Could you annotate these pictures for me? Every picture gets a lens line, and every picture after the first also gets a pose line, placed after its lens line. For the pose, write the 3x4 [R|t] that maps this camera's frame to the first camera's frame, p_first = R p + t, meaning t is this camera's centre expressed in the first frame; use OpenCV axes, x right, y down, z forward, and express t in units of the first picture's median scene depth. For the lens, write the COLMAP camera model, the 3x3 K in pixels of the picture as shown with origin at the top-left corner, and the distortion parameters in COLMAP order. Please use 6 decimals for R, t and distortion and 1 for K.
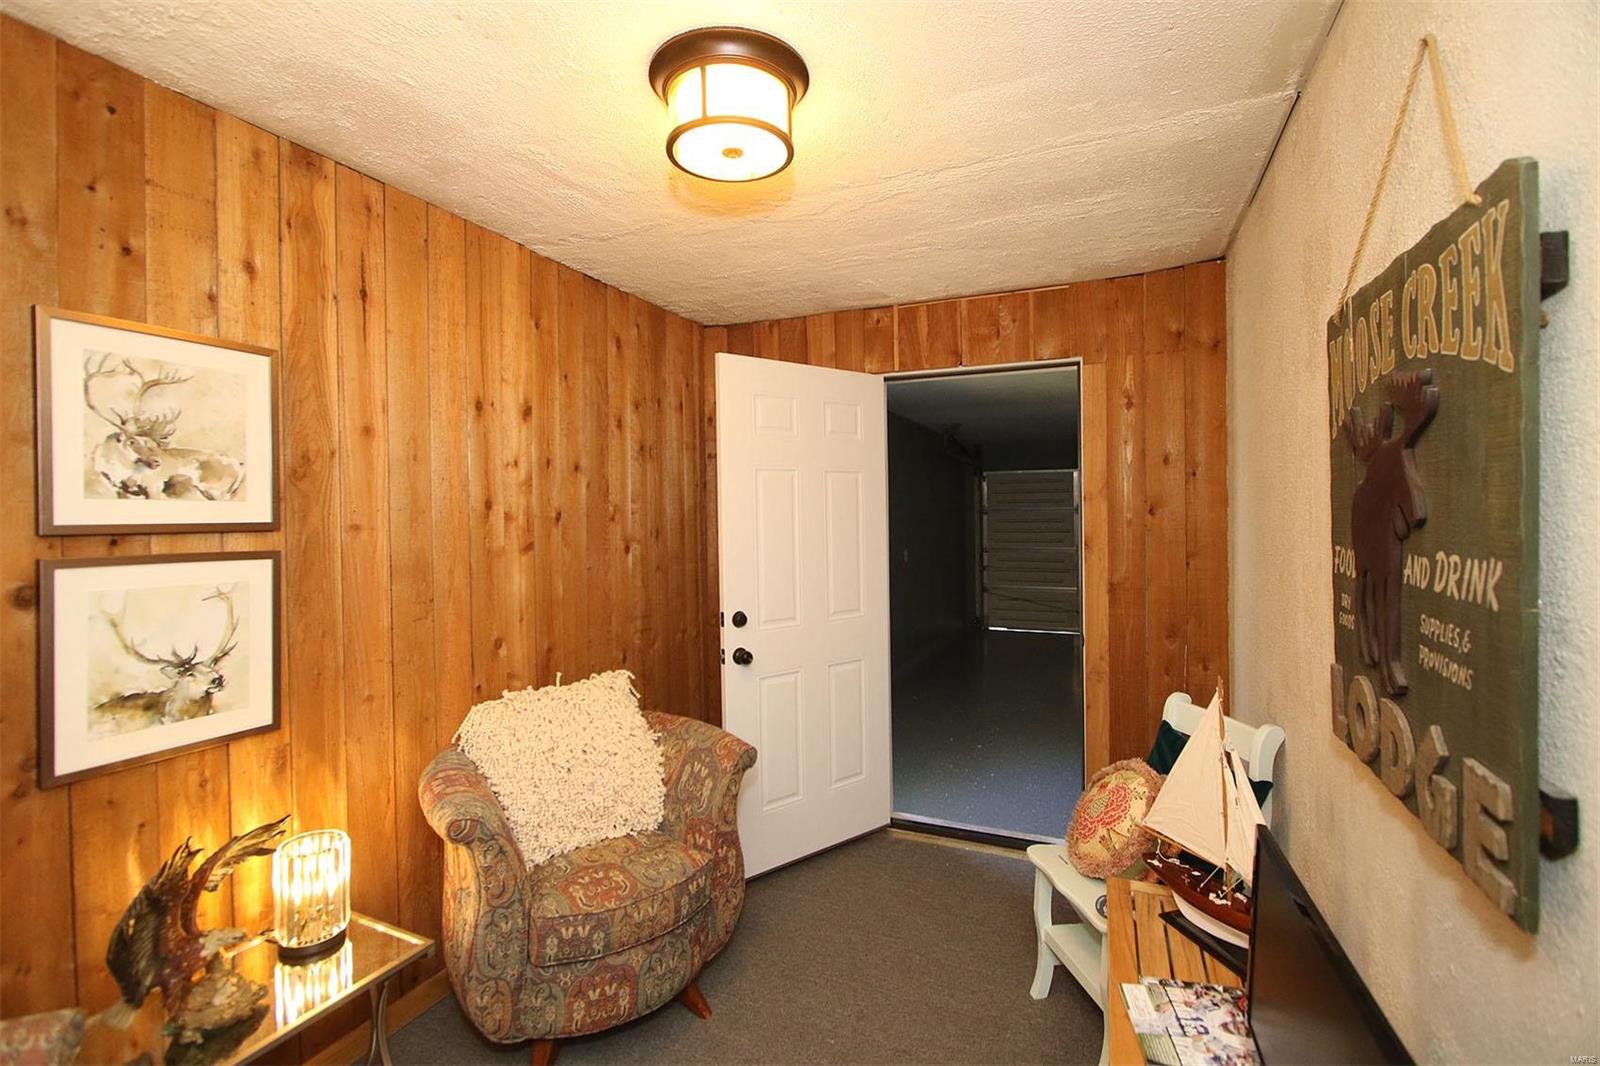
lens RADIAL K [[735.4, 0, 793.0], [0, 735.4, 518.6], [0, 0, 1]] dist [-0.001179, -0.000531]
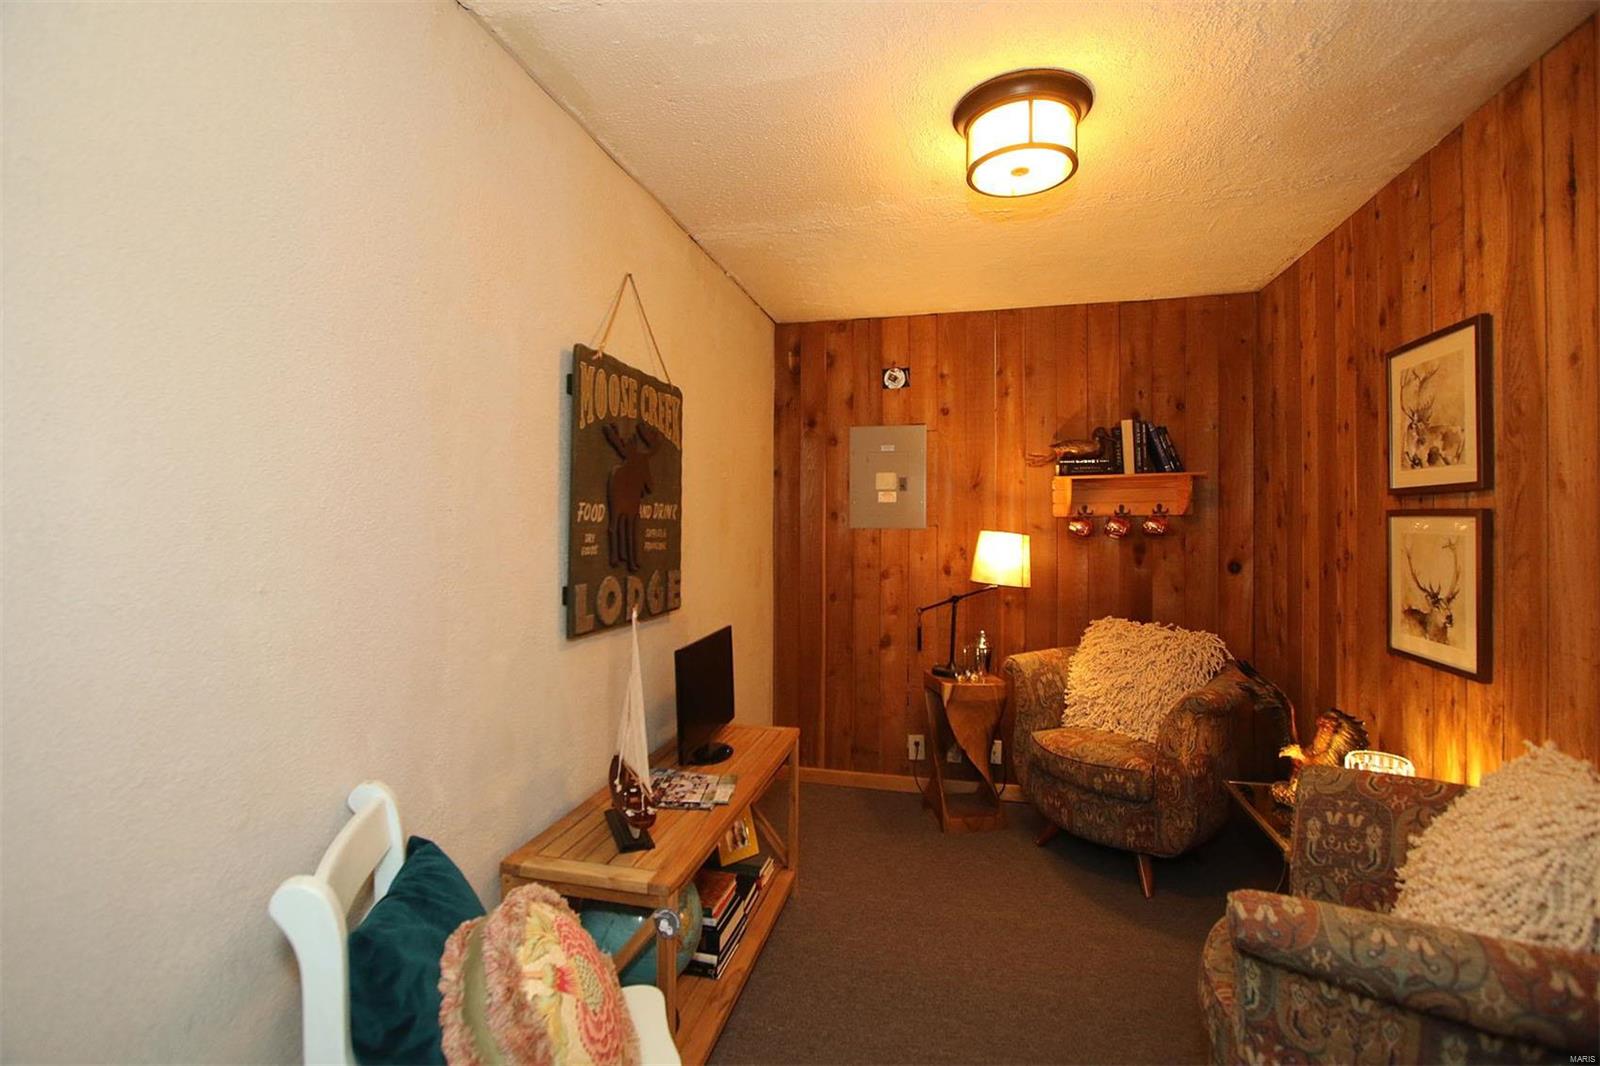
lens RADIAL K [[735.4, 0, 793.0], [0, 735.4, 518.6], [0, 0, 1]] dist [-0.001179, -0.000531]
pose [[-0.985481, 0.004592, -0.169724, 0.483823], [0.004863, 0.999987, -0.001184, 0.061707], [0.169716, -0.001992, -0.985491, 2.113820]]
